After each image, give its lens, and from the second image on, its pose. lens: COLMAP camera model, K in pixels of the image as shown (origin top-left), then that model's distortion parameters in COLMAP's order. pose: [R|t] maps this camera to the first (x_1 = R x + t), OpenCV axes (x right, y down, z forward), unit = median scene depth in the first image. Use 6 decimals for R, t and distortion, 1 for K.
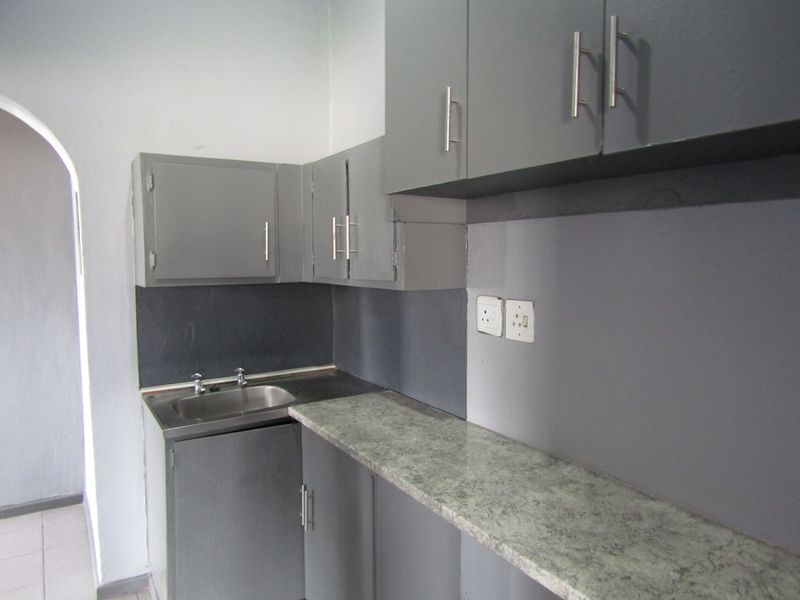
lens RADIAL K [[556.9, 0, 400.0], [0, 556.9, 300.0], [0, 0, 1]] dist [-0.028067, -0.002307]
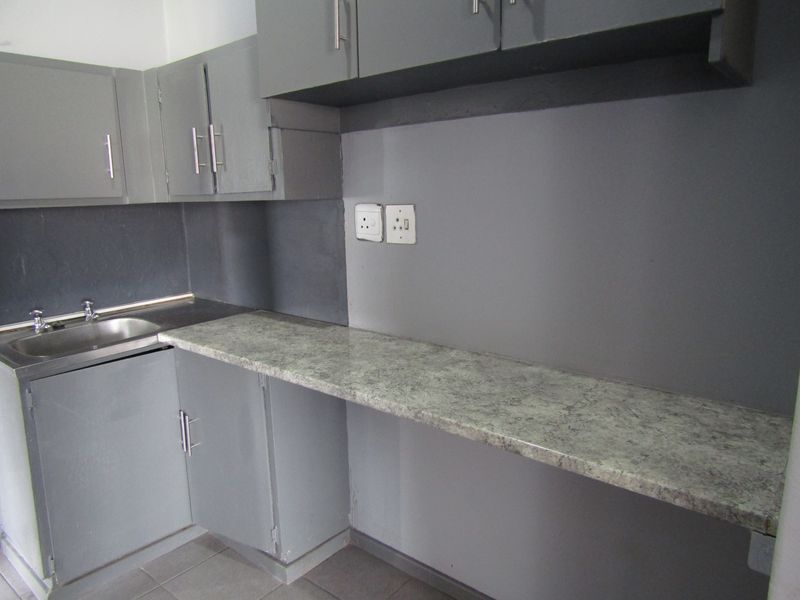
lens RADIAL K [[556.9, 0, 400.0], [0, 556.9, 300.0], [0, 0, 1]] dist [-0.028067, -0.002307]
pose [[0.949432, -0.076091, 0.304613, -0.121542], [0.042017, 0.992254, 0.116900, 0.057349], [-0.311148, -0.098190, 0.945275, -0.016440]]
